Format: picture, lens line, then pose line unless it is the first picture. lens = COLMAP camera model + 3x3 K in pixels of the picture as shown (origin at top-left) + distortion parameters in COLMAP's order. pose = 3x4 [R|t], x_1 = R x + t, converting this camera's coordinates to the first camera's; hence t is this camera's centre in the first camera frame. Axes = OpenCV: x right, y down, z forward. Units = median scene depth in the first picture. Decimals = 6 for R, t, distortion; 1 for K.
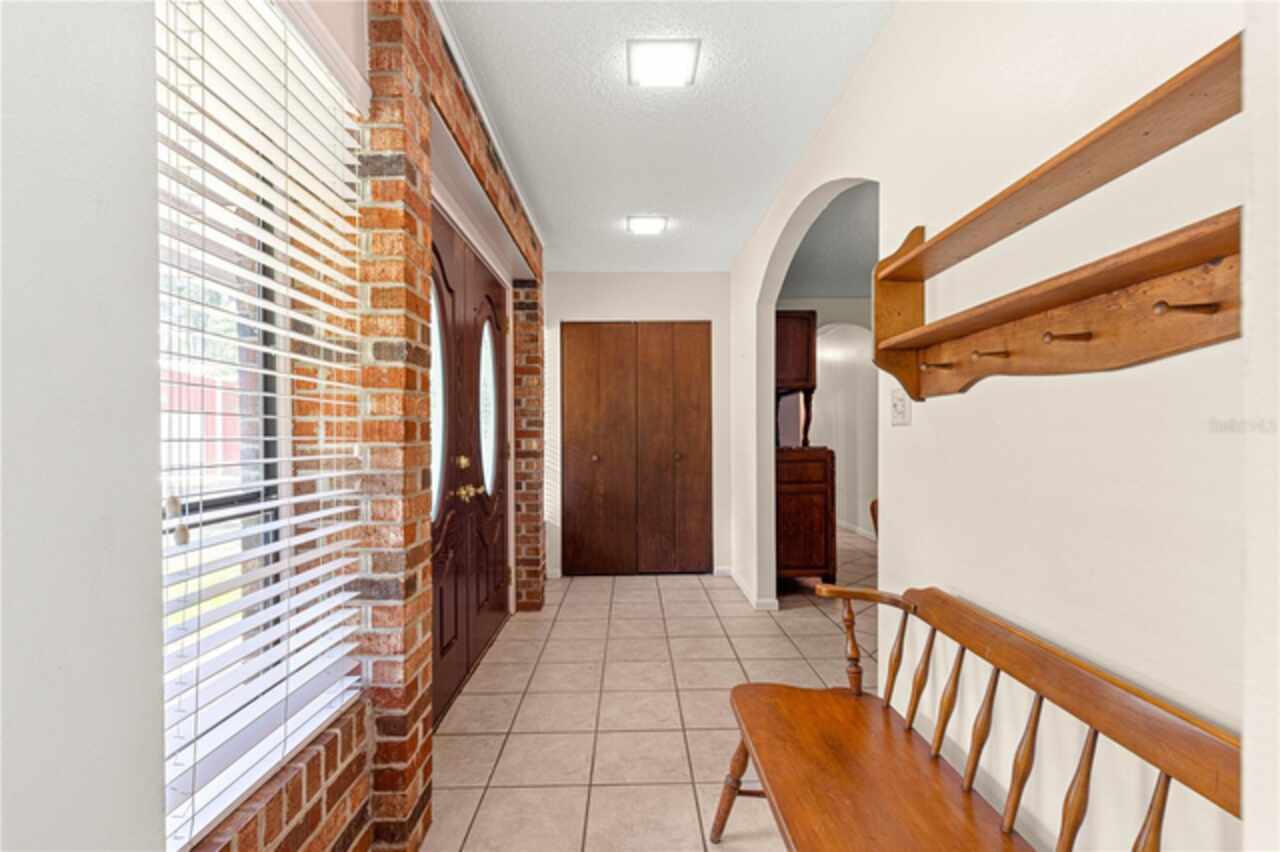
lens RADIAL K [[570.0, 0, 640.0], [0, 570.0, 426.0], [0, 0, 1]] dist [-0.002616, -0.000027]
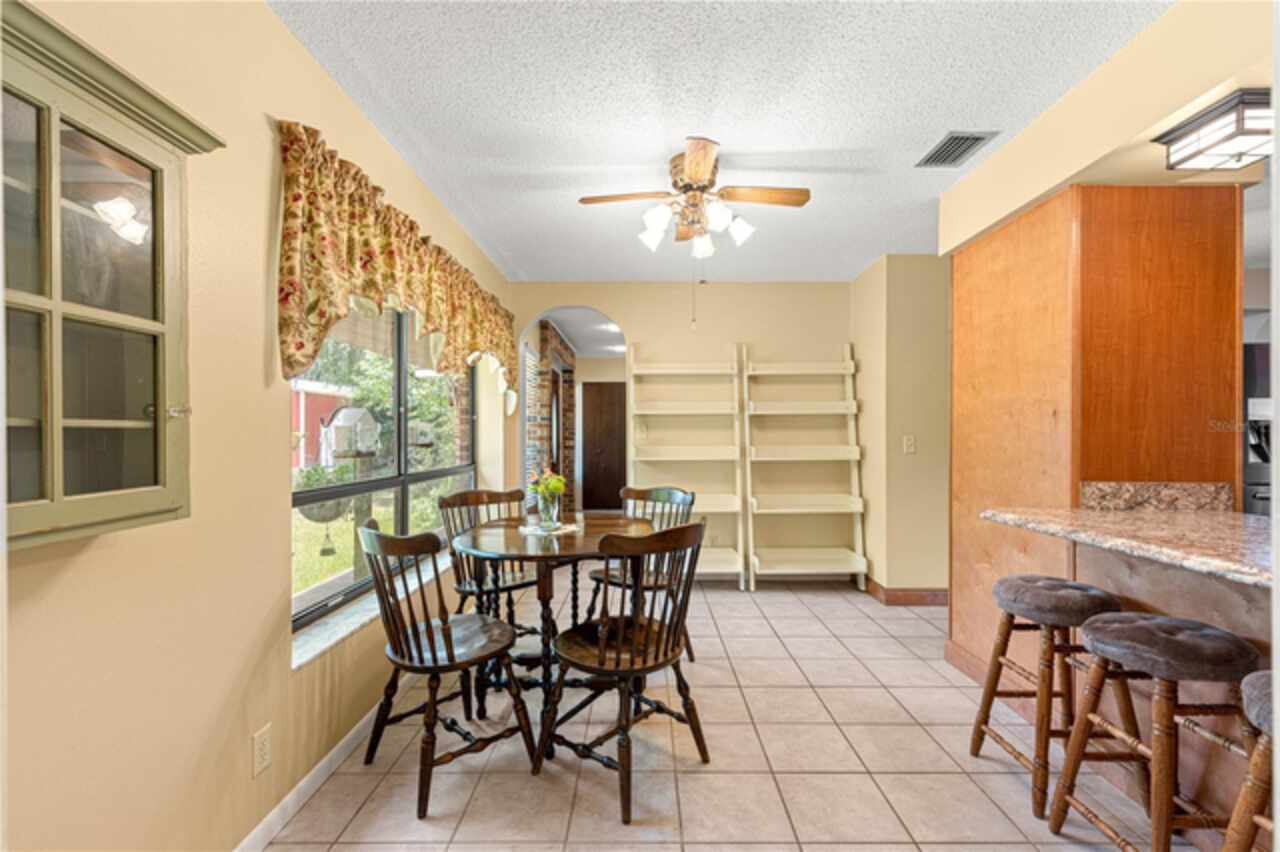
lens RADIAL K [[574.2, 0, 641.2], [0, 574.2, 435.5], [0, 0, 1]] dist [0.004556, 0.000369]
pose [[0.999723, 0.007179, -0.022432, 0.139792], [-0.006902, 0.999899, 0.012427, -0.027955], [0.022519, -0.012268, 0.999671, -1.255673]]
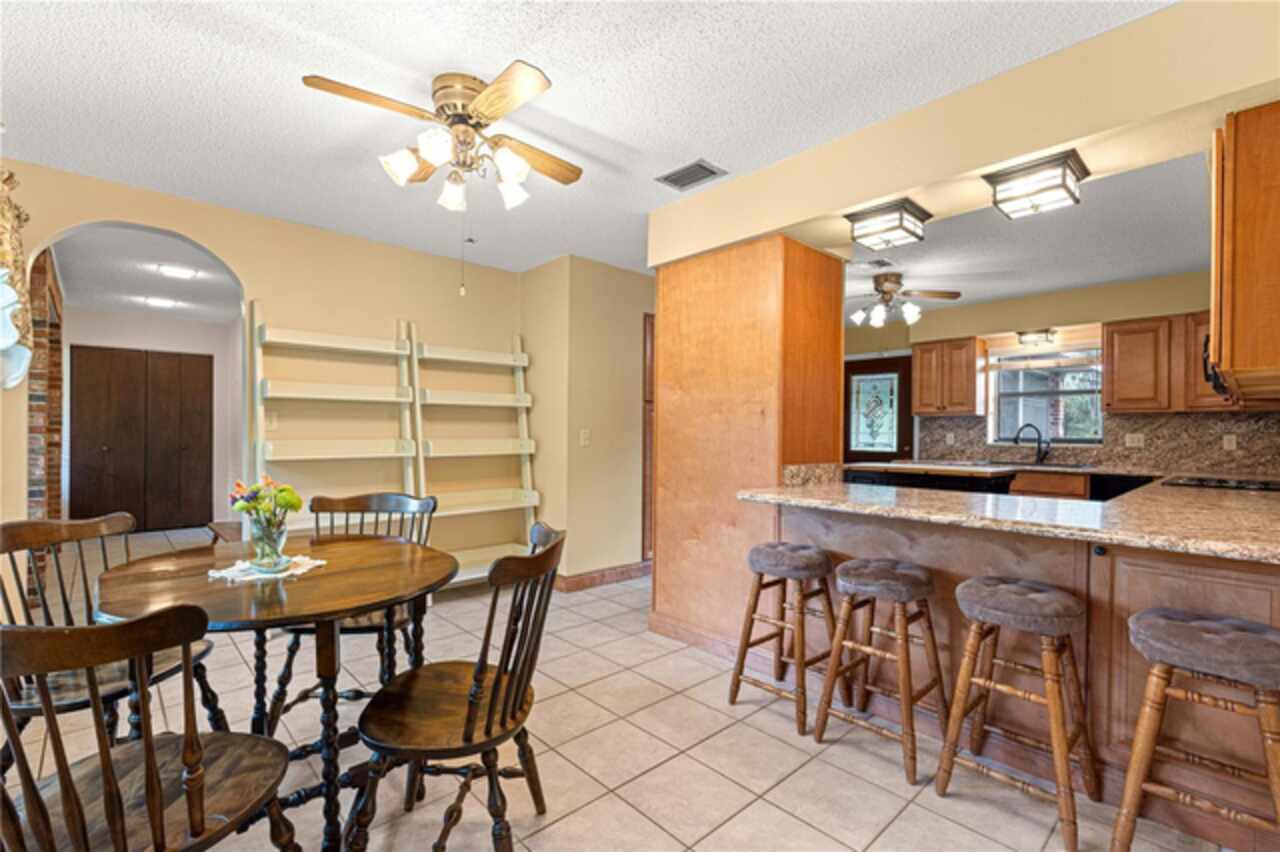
lens RADIAL K [[574.2, 0, 641.2], [0, 574.2, 435.5], [0, 0, 1]] dist [0.004556, 0.000369]
pose [[0.738237, 0.009138, 0.674480, -0.077932], [-0.021635, 0.999715, 0.010136, -0.019710], [-0.674195, -0.022075, 0.738224, -1.086906]]
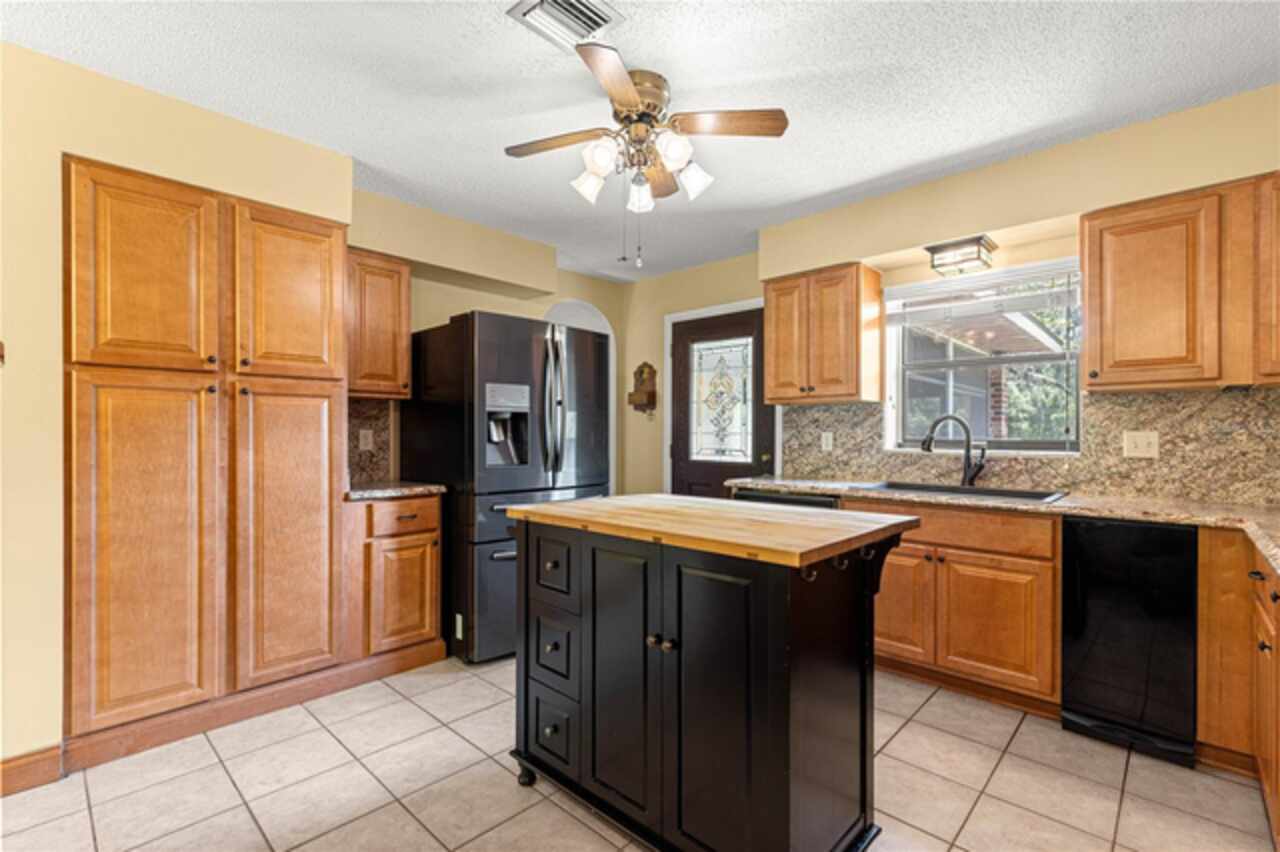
lens RADIAL K [[574.2, 0, 641.2], [0, 574.2, 435.5], [0, 0, 1]] dist [0.004556, 0.000369]
pose [[0.691957, 0.009590, 0.721875, 0.783094], [-0.018937, 0.999809, 0.004870, -0.022533], [-0.721690, -0.017040, 0.692007, -0.912049]]
